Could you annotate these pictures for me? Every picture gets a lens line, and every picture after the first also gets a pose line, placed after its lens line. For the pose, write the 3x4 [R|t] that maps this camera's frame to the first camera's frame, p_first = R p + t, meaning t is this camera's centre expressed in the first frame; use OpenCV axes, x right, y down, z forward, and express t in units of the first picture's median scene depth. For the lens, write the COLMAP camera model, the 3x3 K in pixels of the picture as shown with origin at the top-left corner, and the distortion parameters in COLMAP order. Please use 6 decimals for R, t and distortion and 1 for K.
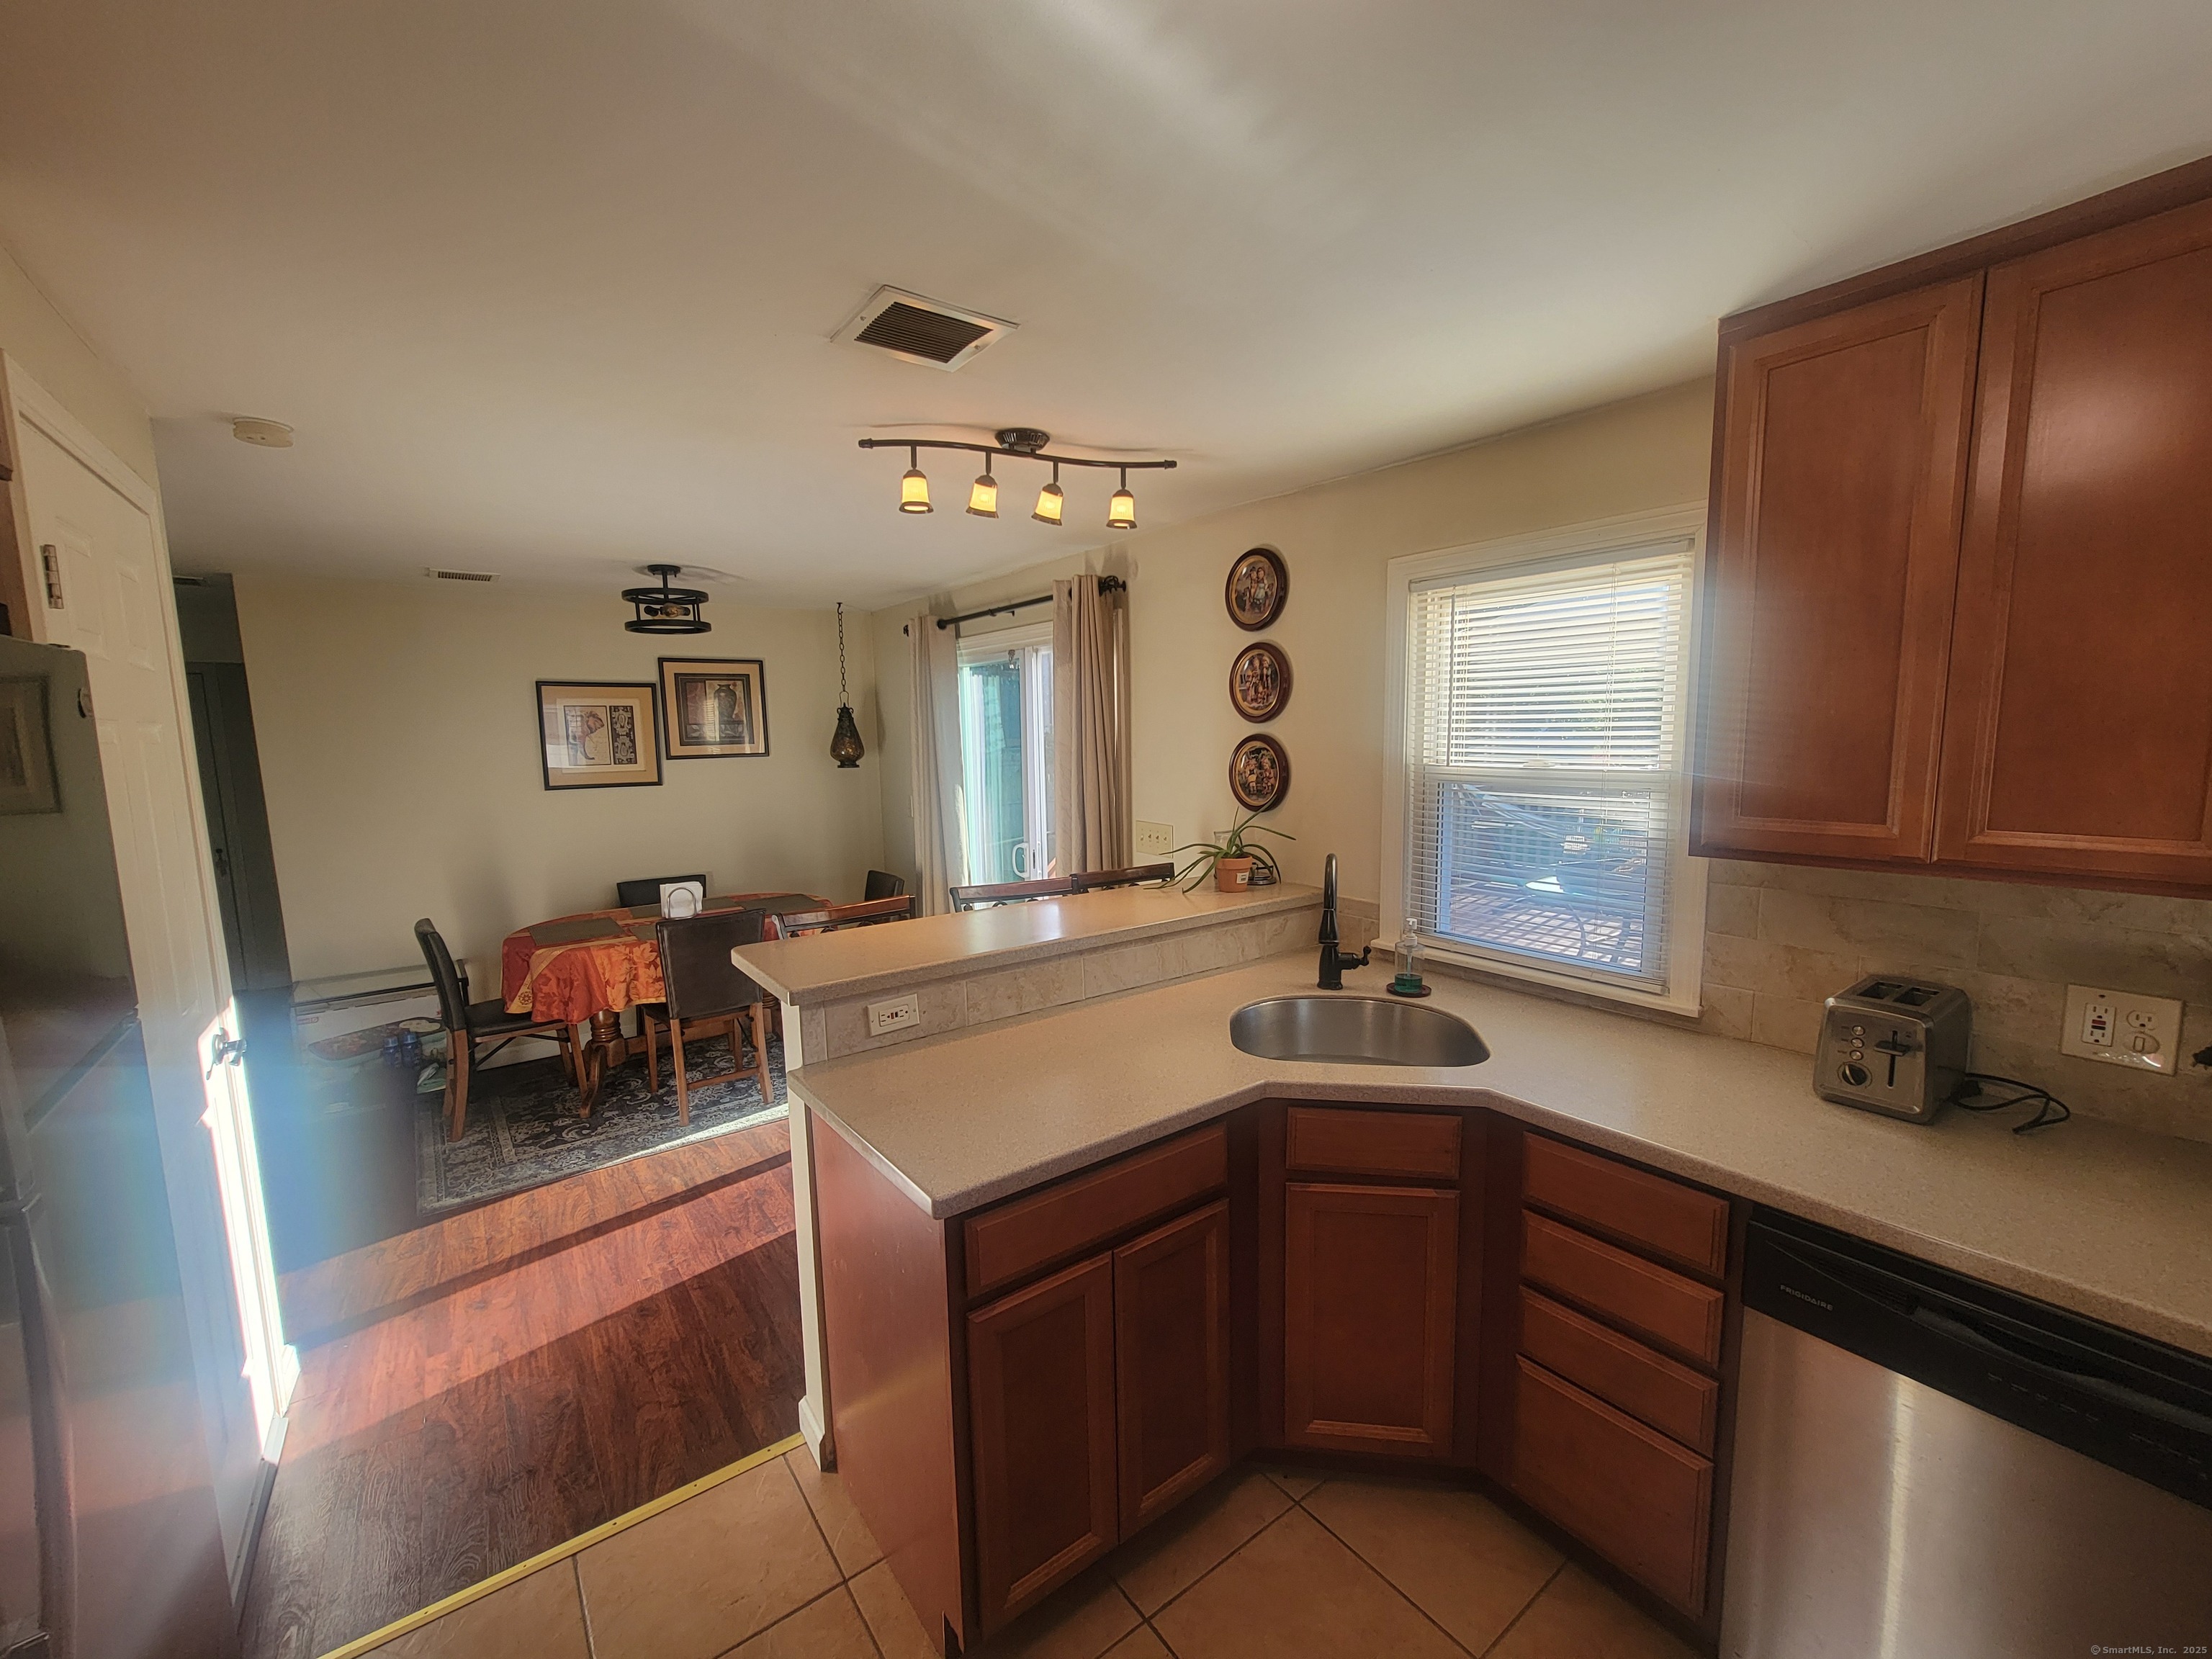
lens RADIAL K [[896.2, 0, 1112.0], [0, 896.2, 834.6], [0, 0, 1]] dist [0.000801, 0.000349]
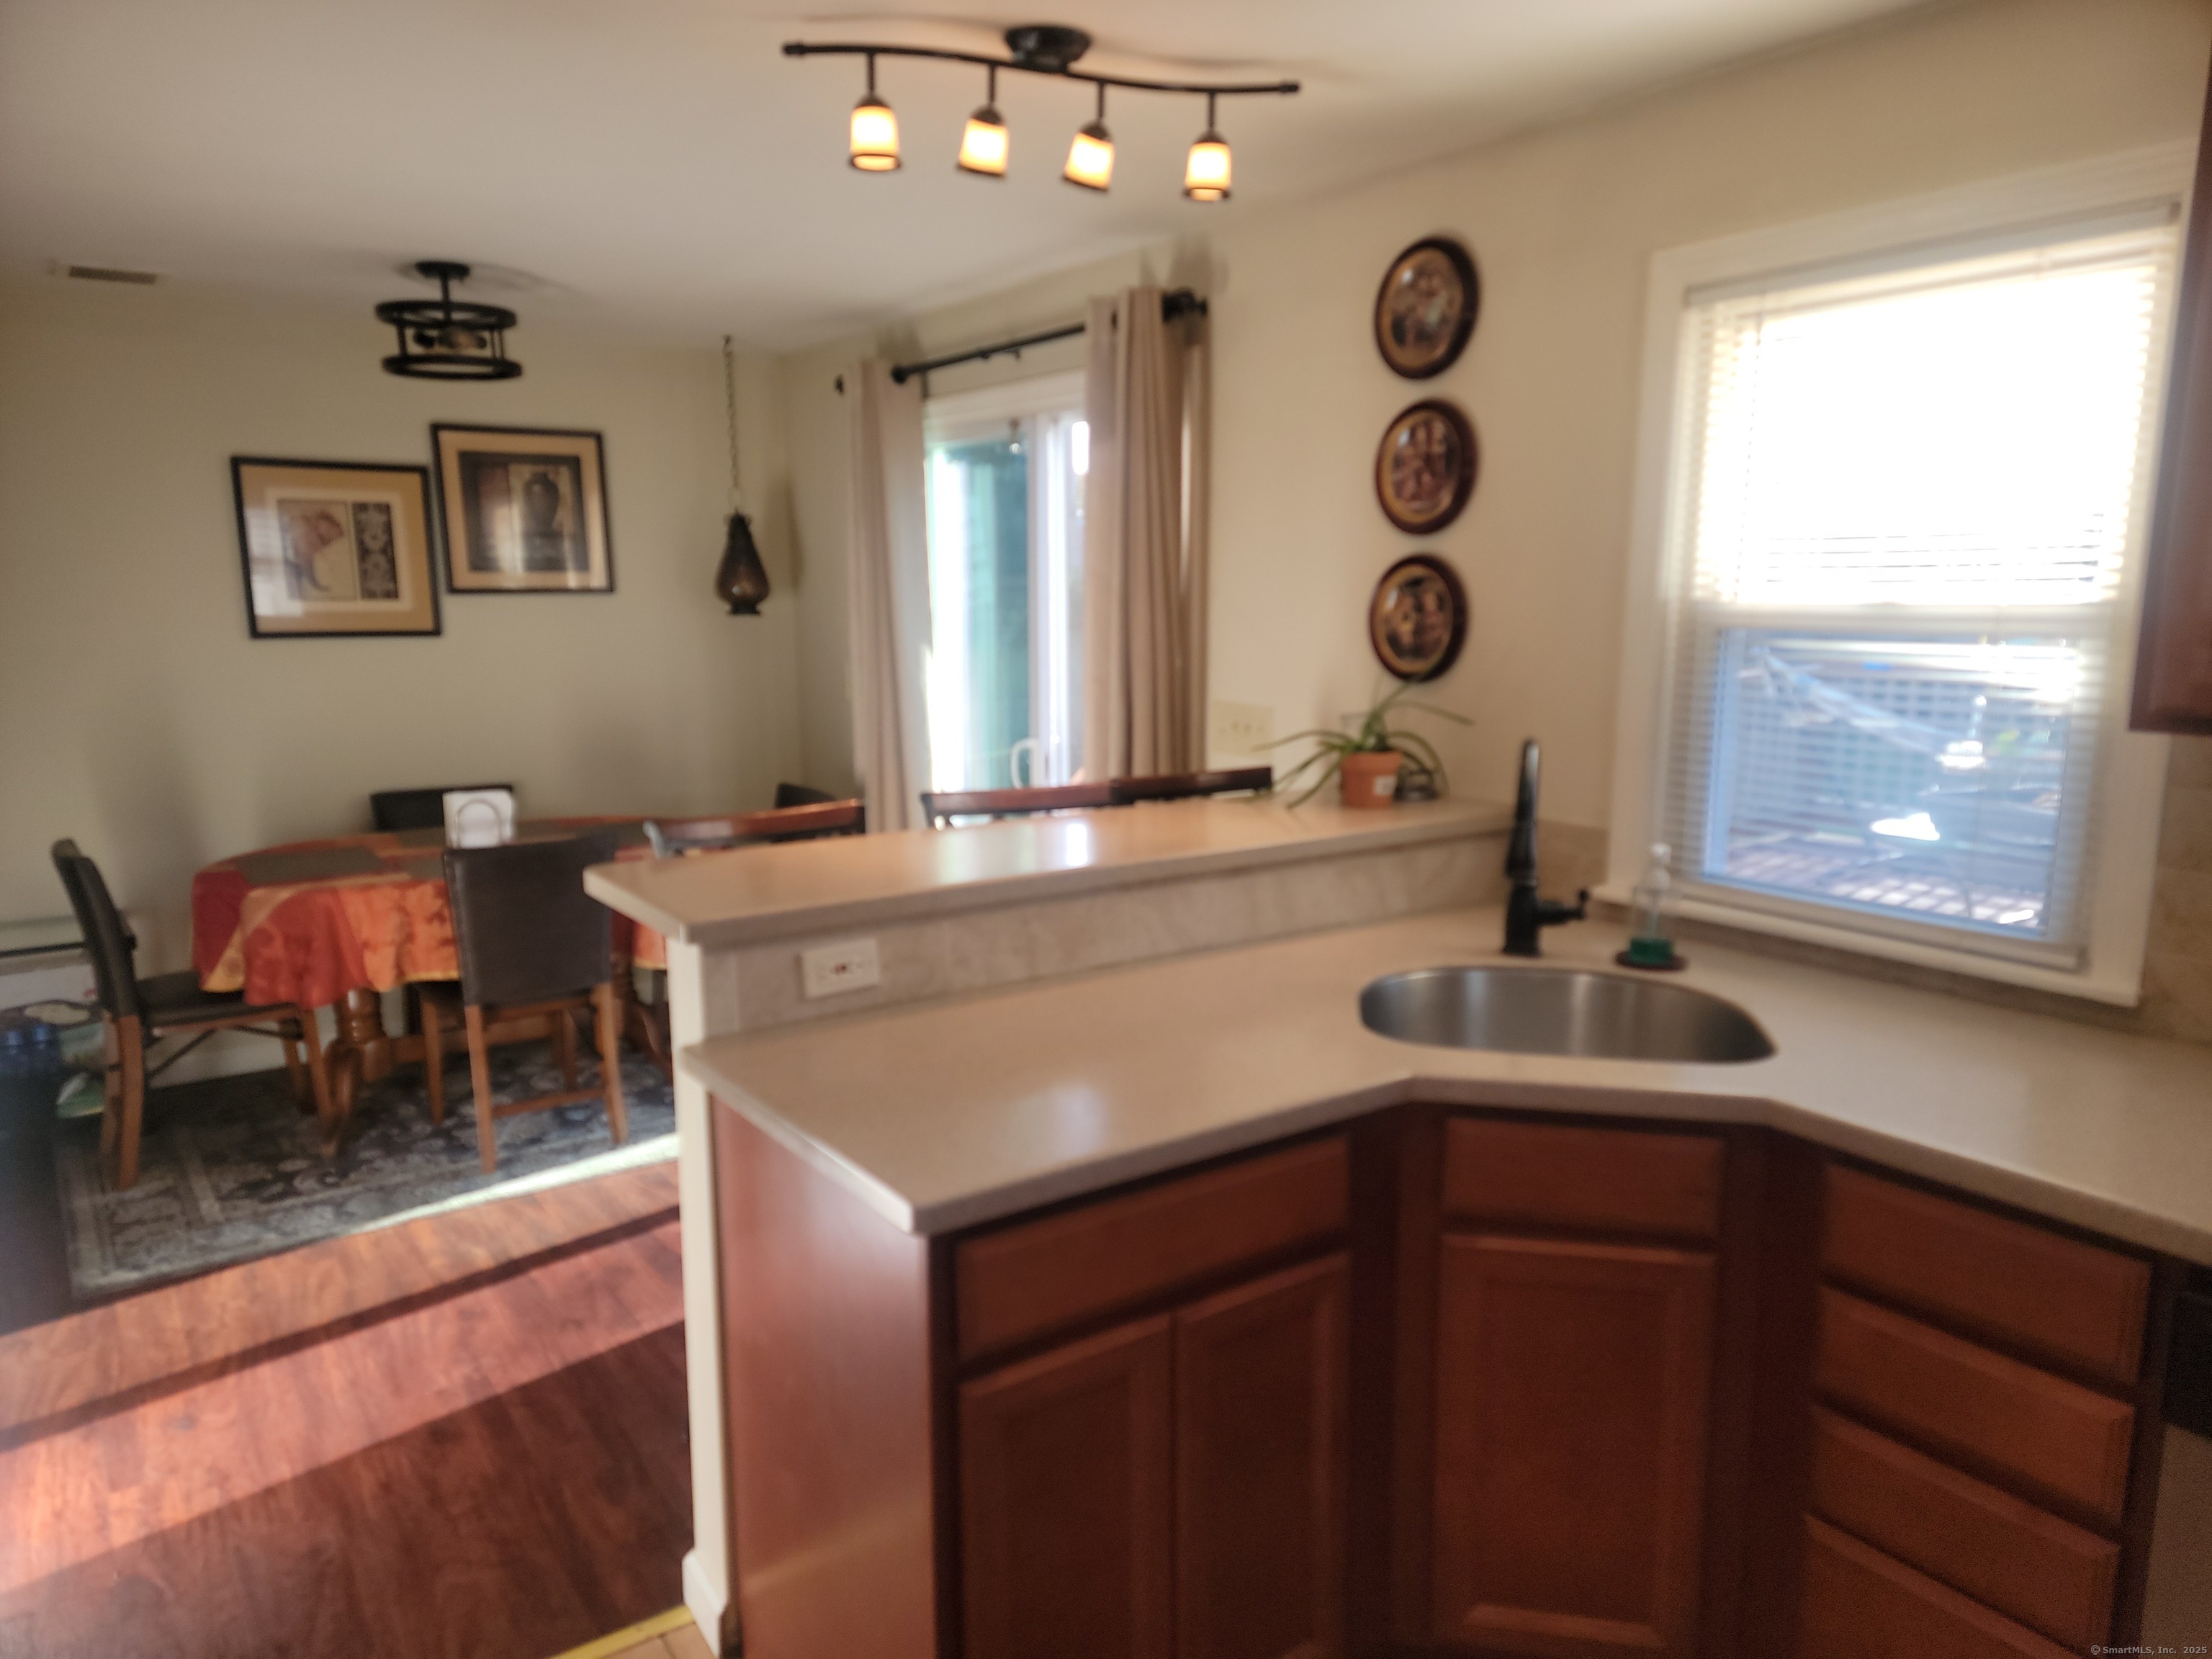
lens RADIAL K [[1493.1, 0, 1097.3], [0, 1493.1, 850.2], [0, 0, 1]] dist [0.118832, -0.090776]
pose [[0.998832, 0.021072, -0.043483, -0.007515], [-0.018303, 0.997837, 0.063135, 0.028782], [0.044720, -0.062265, 0.997057, -0.051549]]
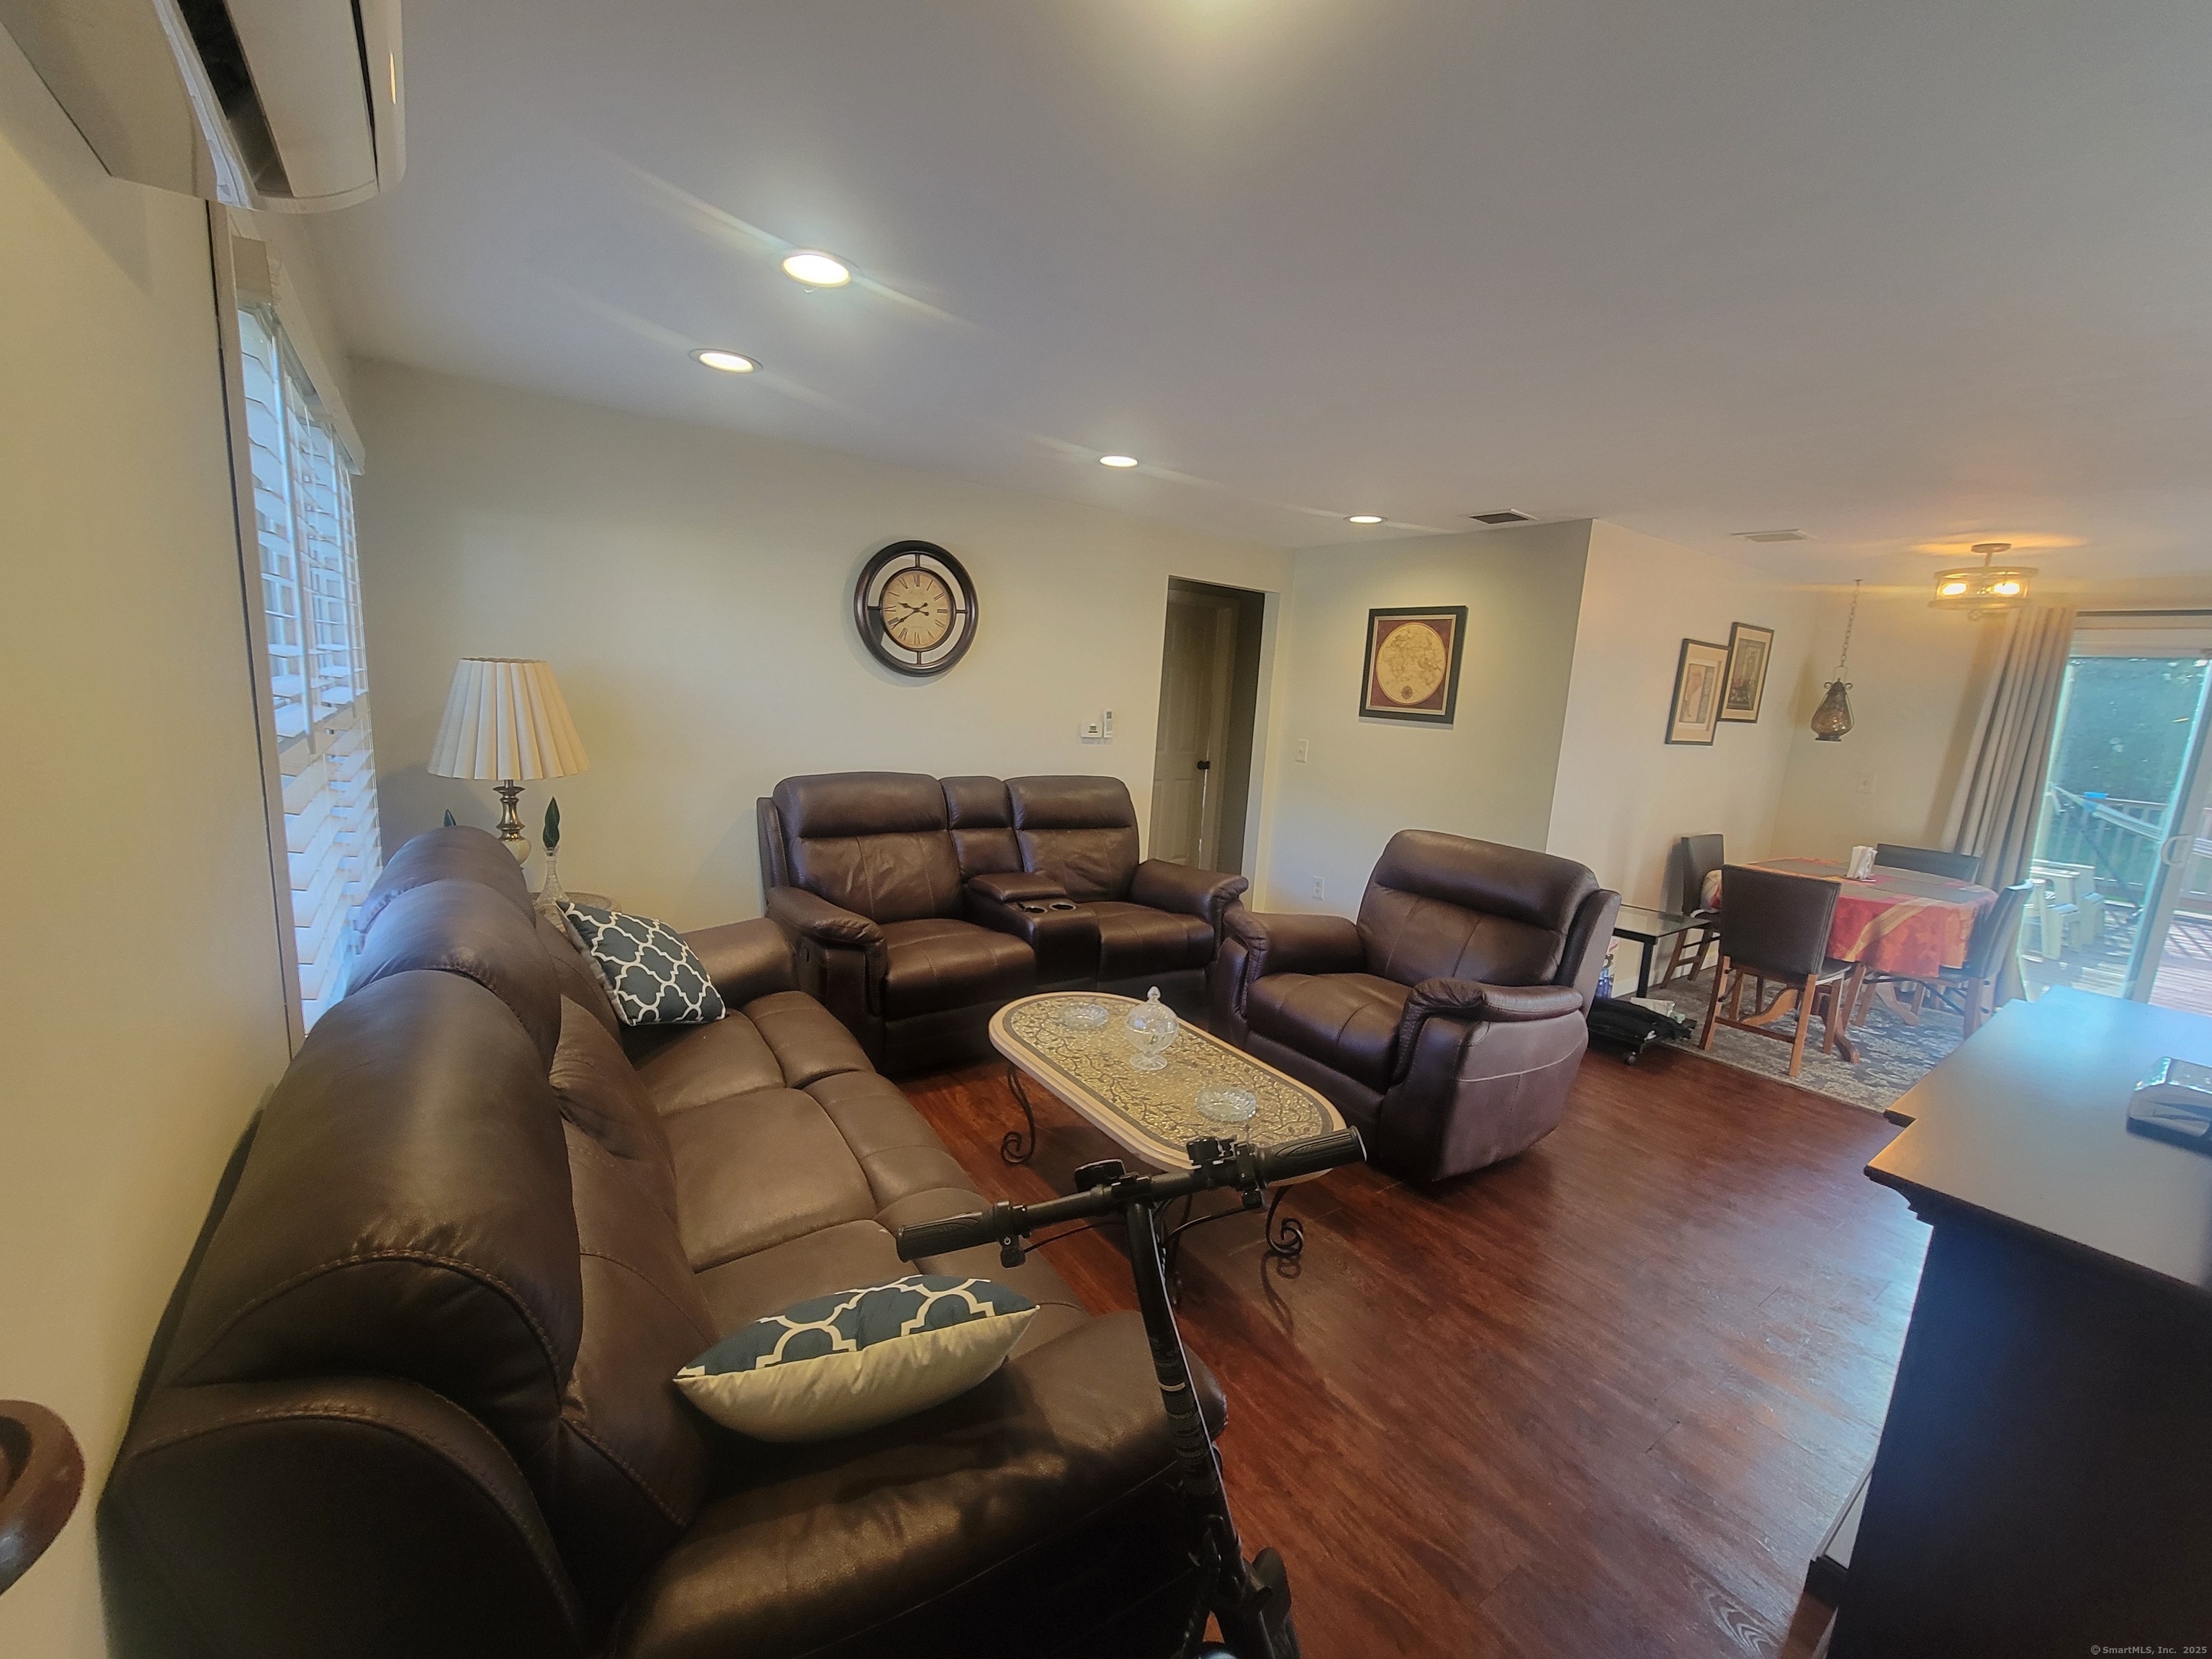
lens RADIAL K [[896.9, 0, 1119.8], [0, 896.9, 834.2], [0, 0, 1]] dist [0.001502, 0.000185]
pose [[0.996579, 0.082549, 0.003876, -1.942712], [-0.082640, 0.995414, 0.048174, 0.086860], [0.000119, -0.048330, 0.998831, -0.068482]]
